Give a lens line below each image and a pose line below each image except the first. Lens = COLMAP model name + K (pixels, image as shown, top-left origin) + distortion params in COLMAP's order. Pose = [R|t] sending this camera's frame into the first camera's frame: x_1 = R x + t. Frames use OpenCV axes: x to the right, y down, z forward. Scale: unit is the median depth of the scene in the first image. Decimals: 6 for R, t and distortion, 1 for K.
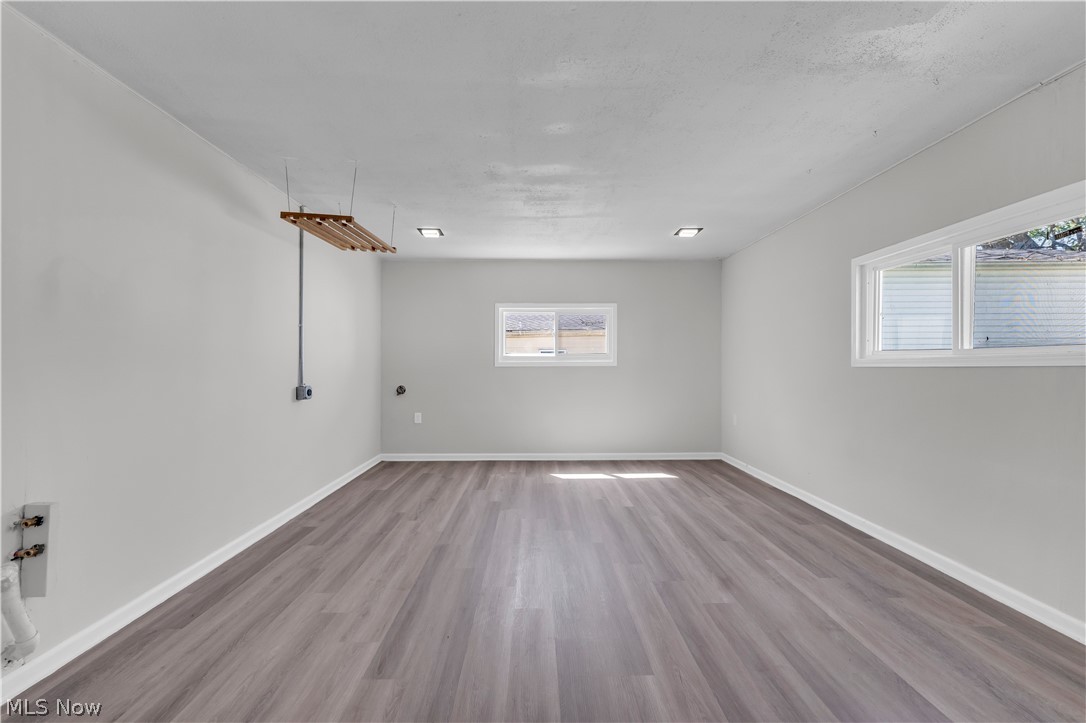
lens RADIAL K [[441.7, 0, 539.1], [0, 441.7, 360.3], [0, 0, 1]] dist [0.002407, -0.000561]
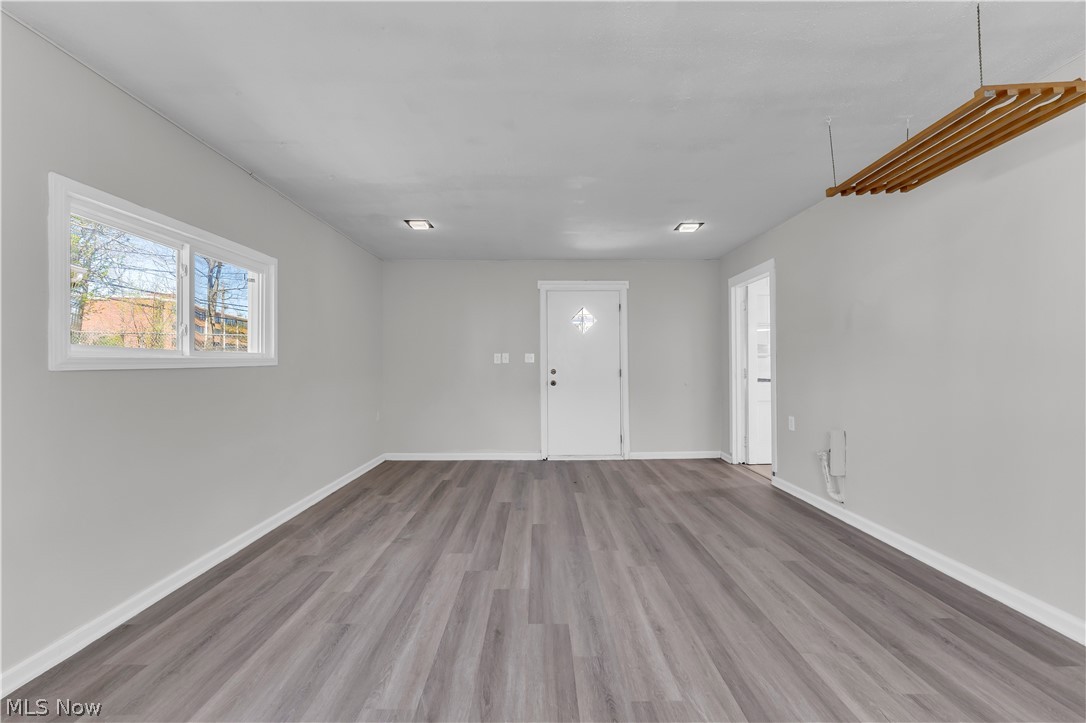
lens RADIAL K [[441.7, 0, 548.7], [0, 441.7, 359.7], [0, 0, 1]] dist [0.002407, -0.000561]
pose [[-0.999913, 0.005985, -0.011759, 0.125946], [0.006194, 0.999823, -0.017779, 0.017228], [0.011651, -0.017850, -0.999773, 1.793811]]
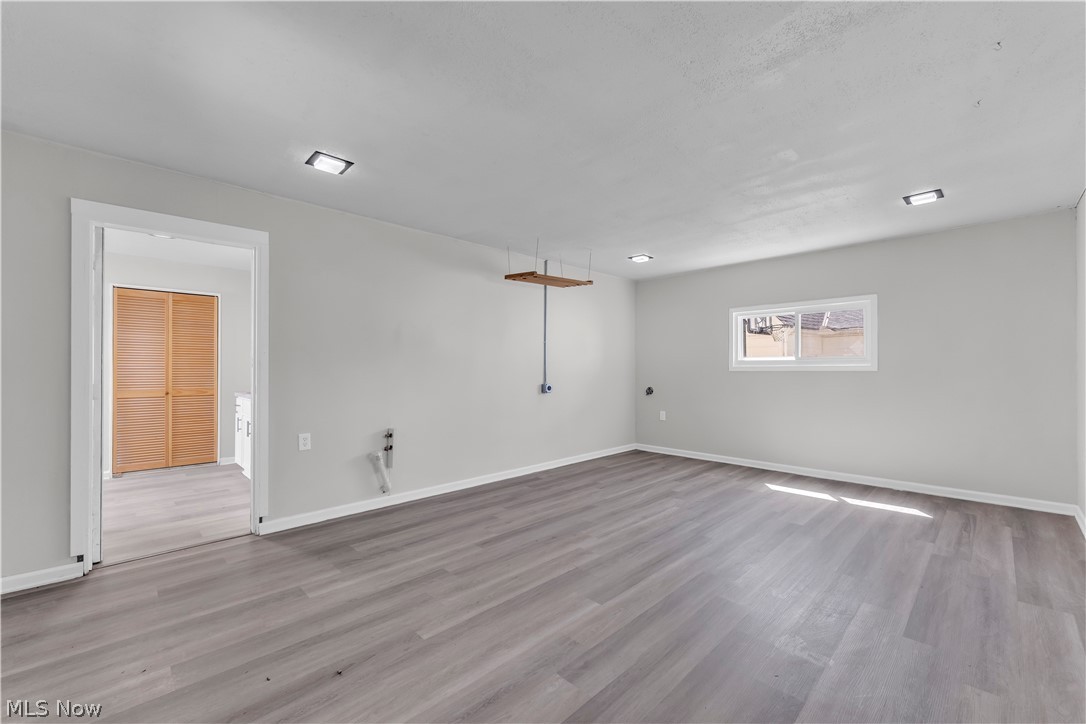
lens RADIAL K [[441.7, 0, 543.7], [0, 441.7, 366.2], [0, 0, 1]] dist [0.002407, -0.000561]
pose [[0.689510, -0.002782, -0.724270, 0.671588], [0.006727, 0.999974, 0.002563, -0.004900], [0.724244, -0.006639, 0.689511, -0.019902]]
